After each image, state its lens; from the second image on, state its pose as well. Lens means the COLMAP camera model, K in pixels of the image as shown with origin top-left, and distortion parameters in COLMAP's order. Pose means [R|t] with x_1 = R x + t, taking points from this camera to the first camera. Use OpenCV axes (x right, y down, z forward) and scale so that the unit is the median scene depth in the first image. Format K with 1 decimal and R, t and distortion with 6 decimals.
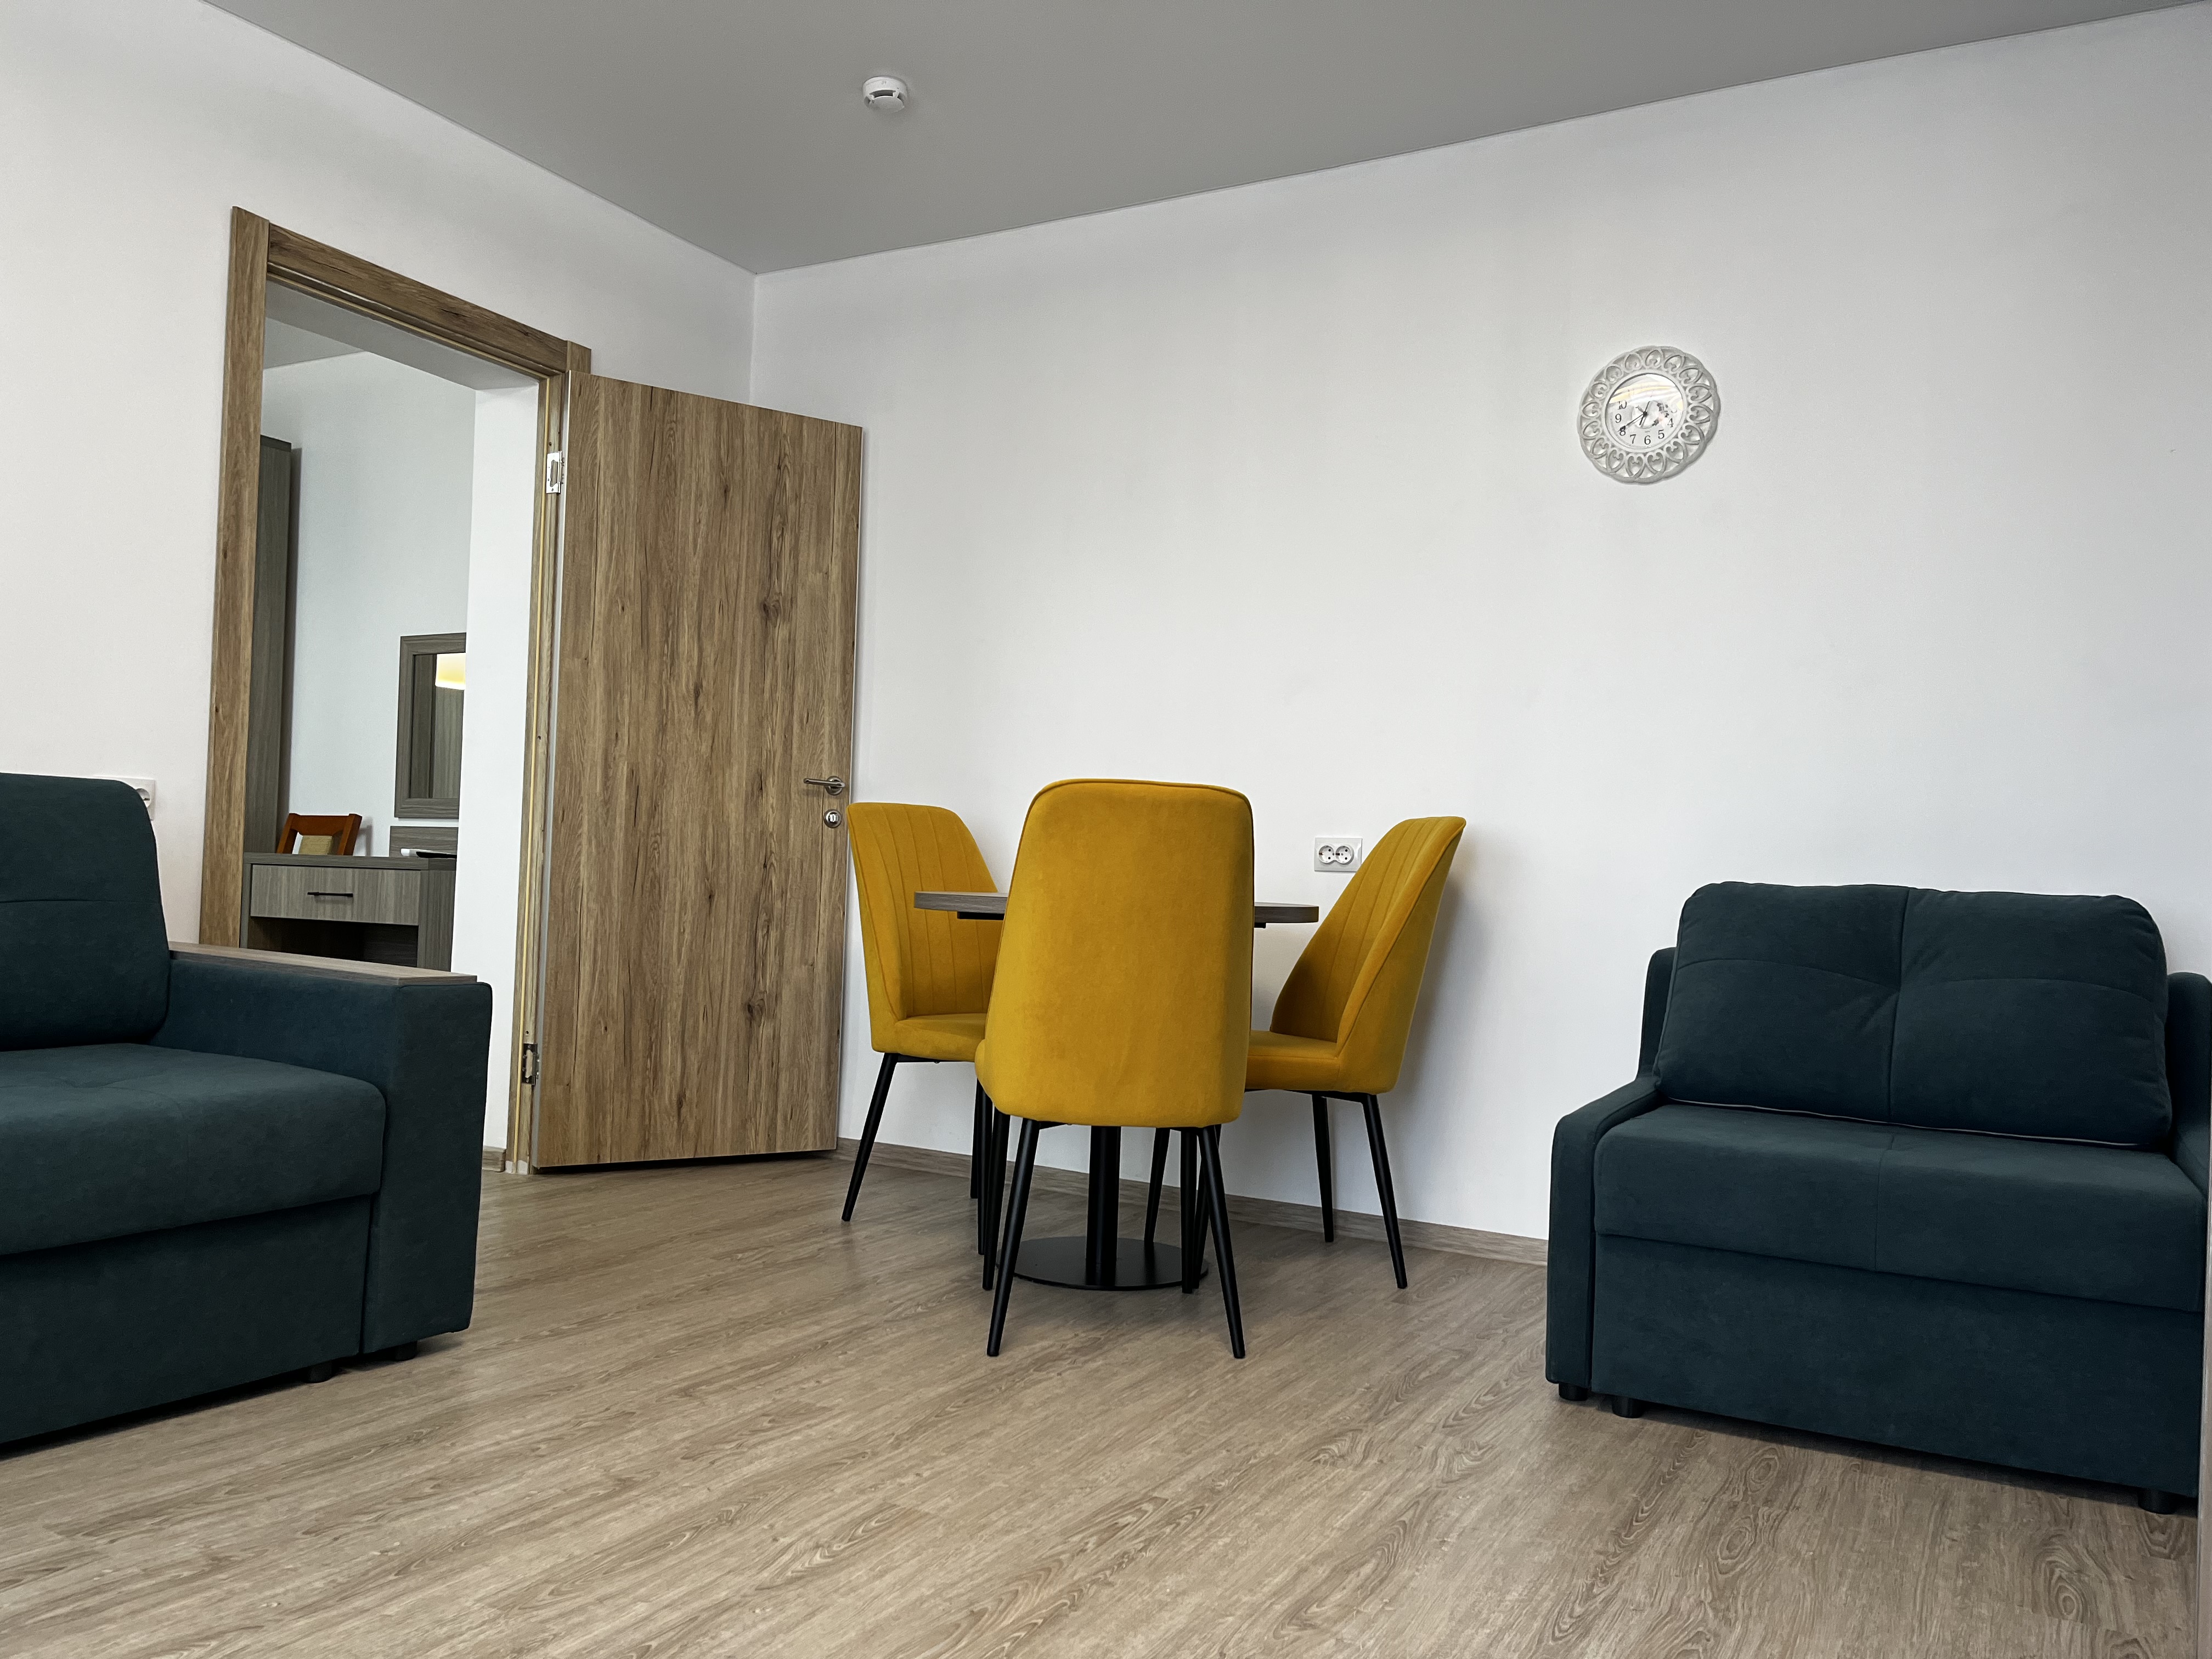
lens RADIAL K [[1680.1, 0, 1110.0], [0, 1680.1, 831.8], [0, 0, 1]] dist [0.037948, -0.030022]
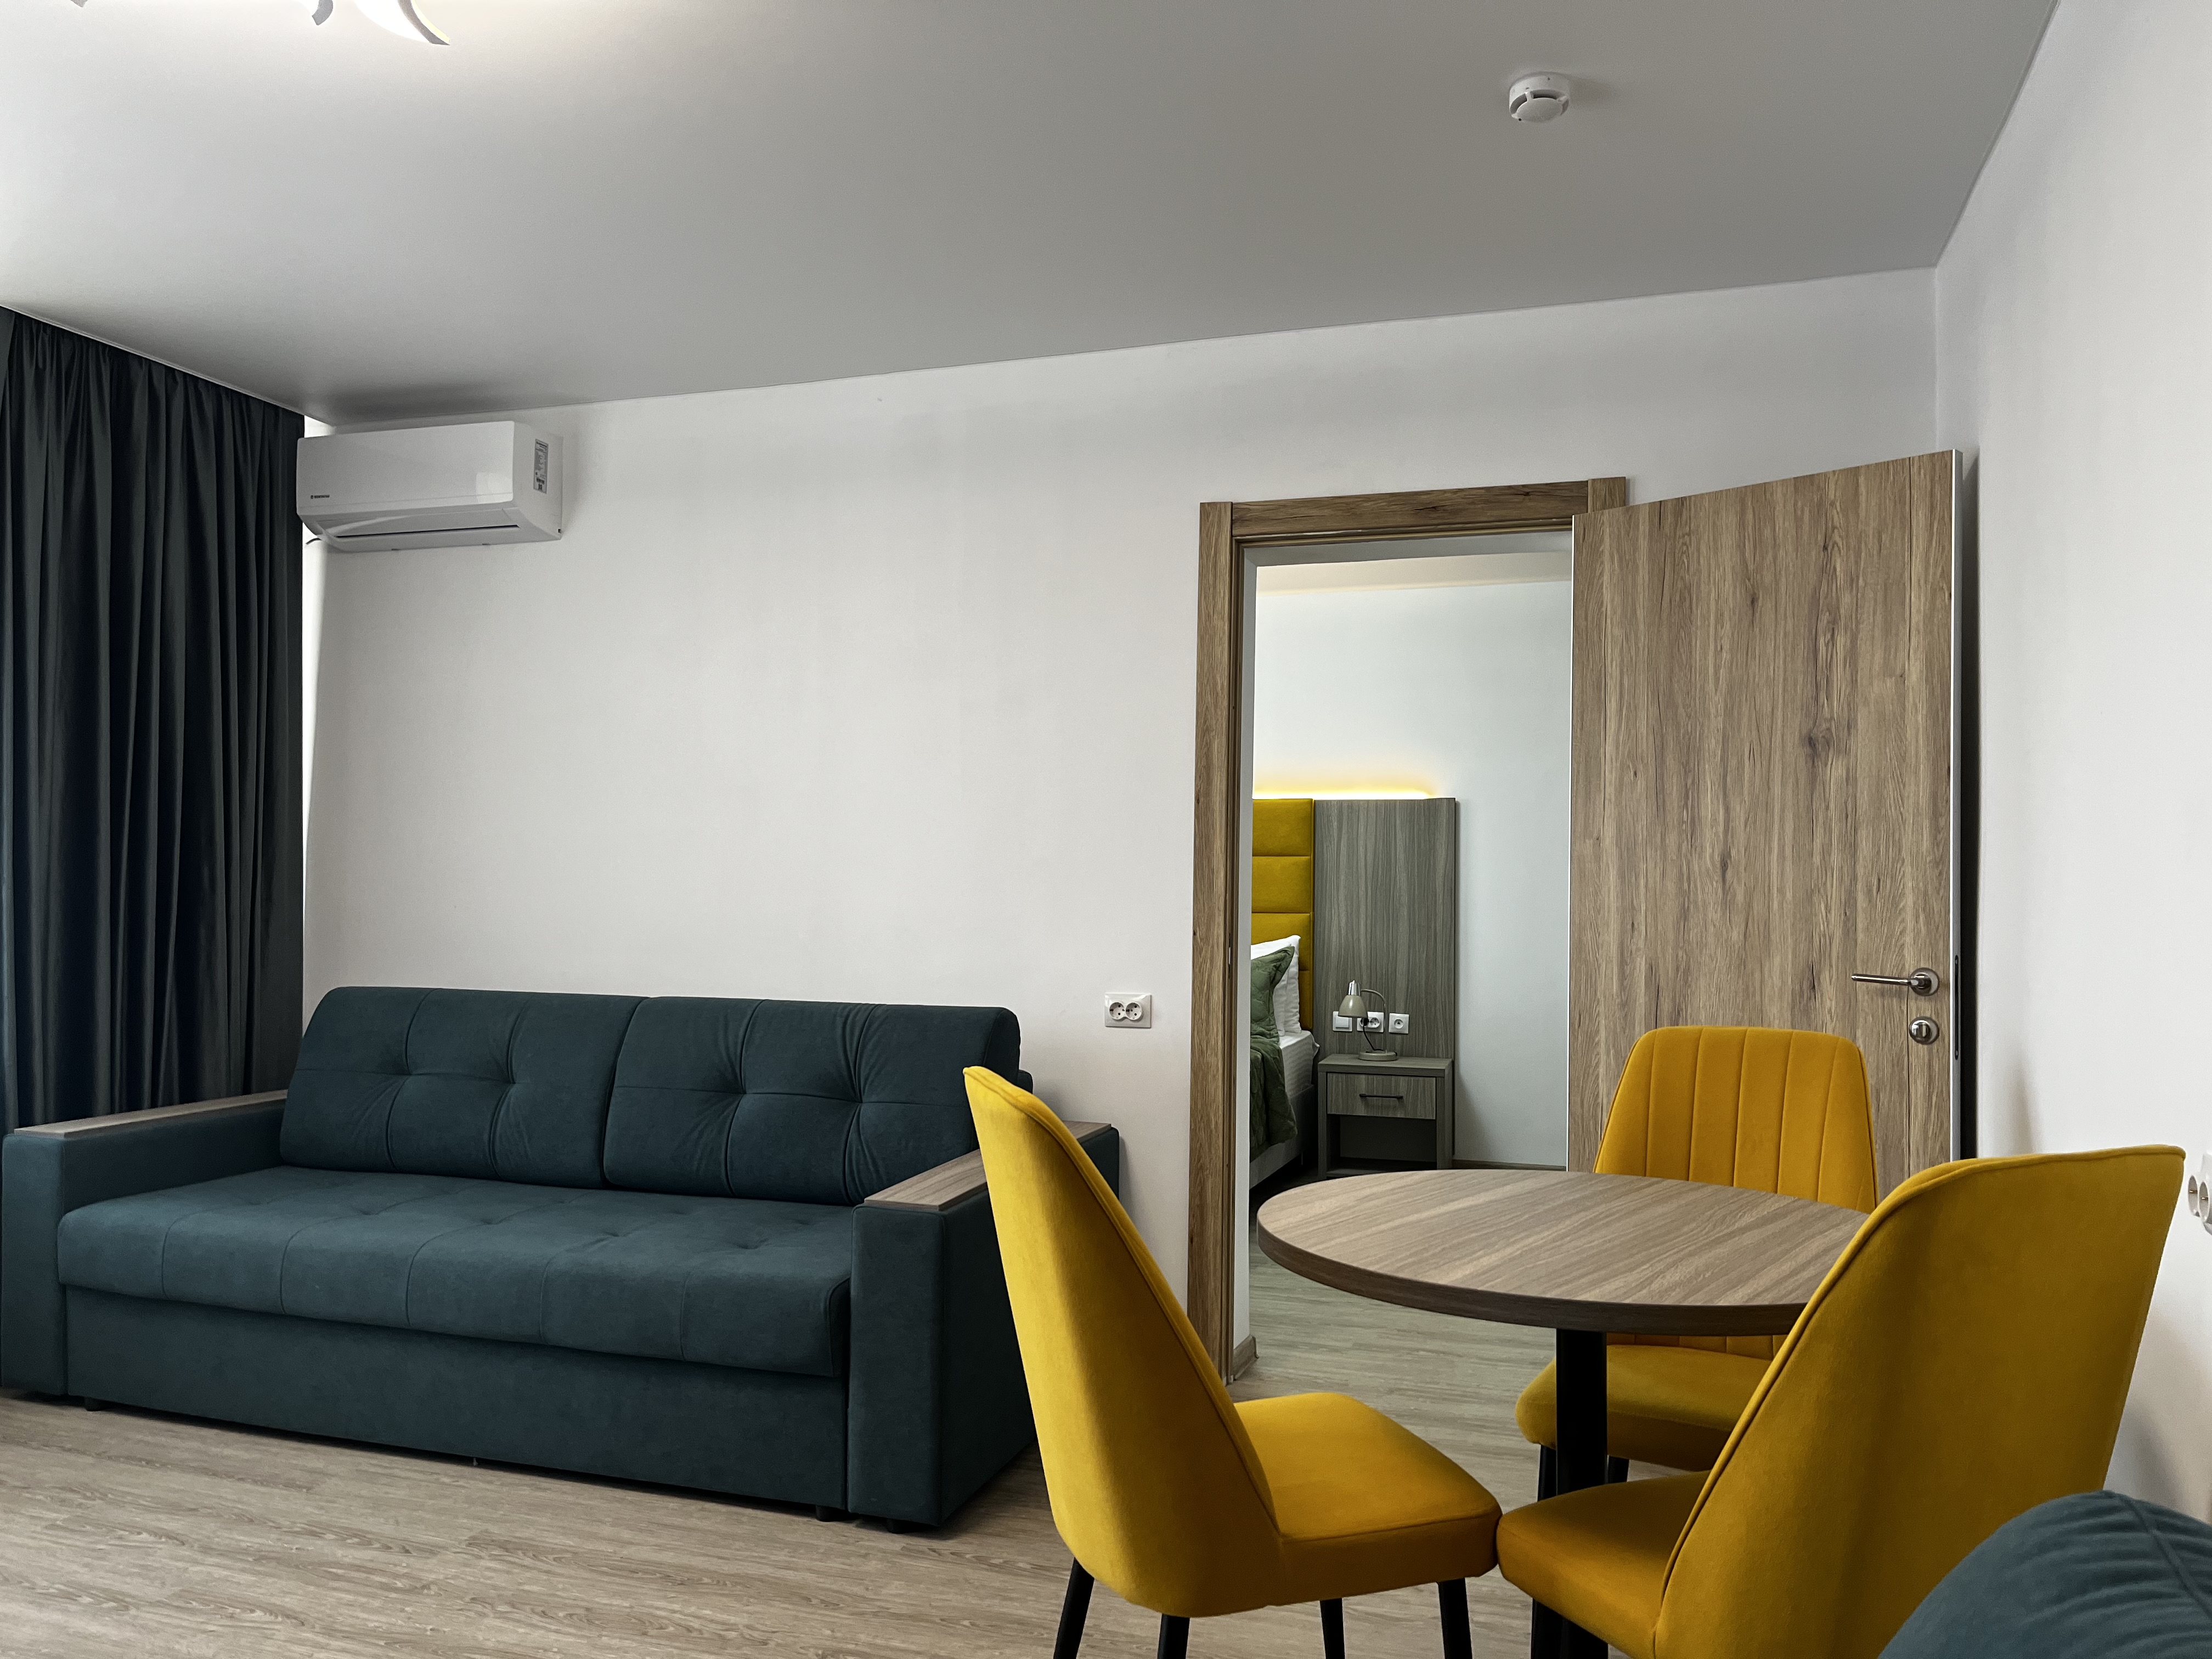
lens RADIAL K [[1680.1, 0, 1110.2], [0, 1680.1, 836.1], [0, 0, 1]] dist [0.037948, -0.030022]
pose [[0.185546, -0.063980, -0.980550, 0.481662], [0.024090, 0.997874, -0.060552, -0.056255], [0.982340, -0.012387, 0.186693, 0.579632]]
